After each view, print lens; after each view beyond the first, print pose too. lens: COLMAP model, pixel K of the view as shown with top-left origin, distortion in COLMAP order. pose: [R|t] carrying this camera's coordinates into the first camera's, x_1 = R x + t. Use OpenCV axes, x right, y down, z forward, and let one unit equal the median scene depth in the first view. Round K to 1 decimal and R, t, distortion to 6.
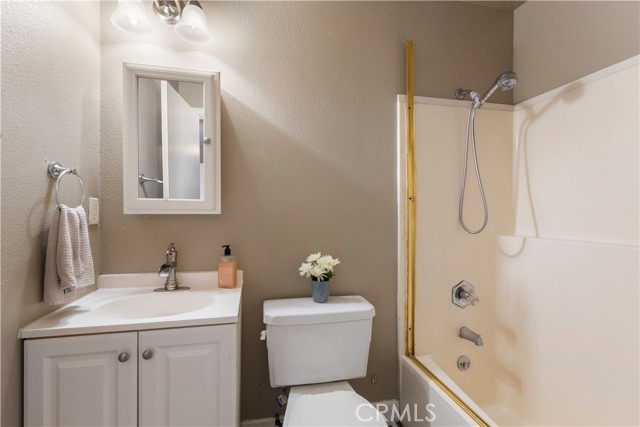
lens RADIAL K [[292.4, 0, 323.2], [0, 292.4, 211.8], [0, 0, 1]] dist [0.000853, -0.000048]
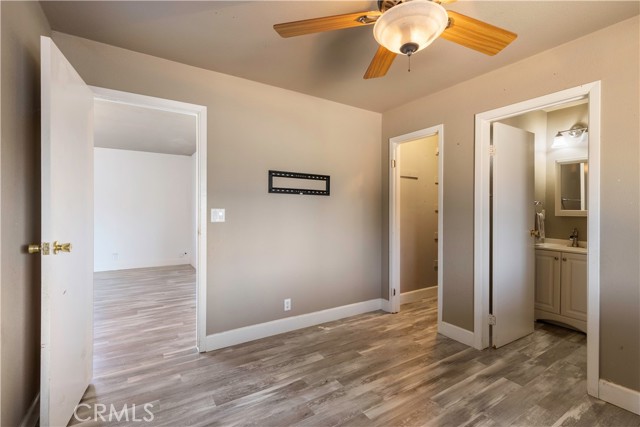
lens RADIAL K [[292.4, 0, 323.2], [0, 292.4, 211.8], [0, 0, 1]] dist [0.000853, -0.000048]
pose [[0.334449, 0.000844, -0.942414, 1.044736], [-0.016080, 0.999859, -0.004811, 0.017331], [0.942277, 0.016763, 0.334415, -1.748520]]
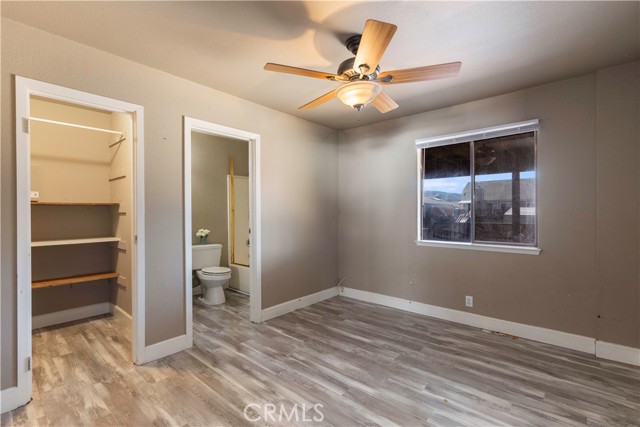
lens RADIAL K [[292.4, 0, 323.2], [0, 292.4, 211.8], [0, 0, 1]] dist [0.000853, -0.000048]
pose [[0.806443, -0.006559, 0.591275, -0.827907], [0.015000, 0.999844, -0.009366, 0.014464], [-0.591122, 0.016422, 0.806415, -2.253233]]
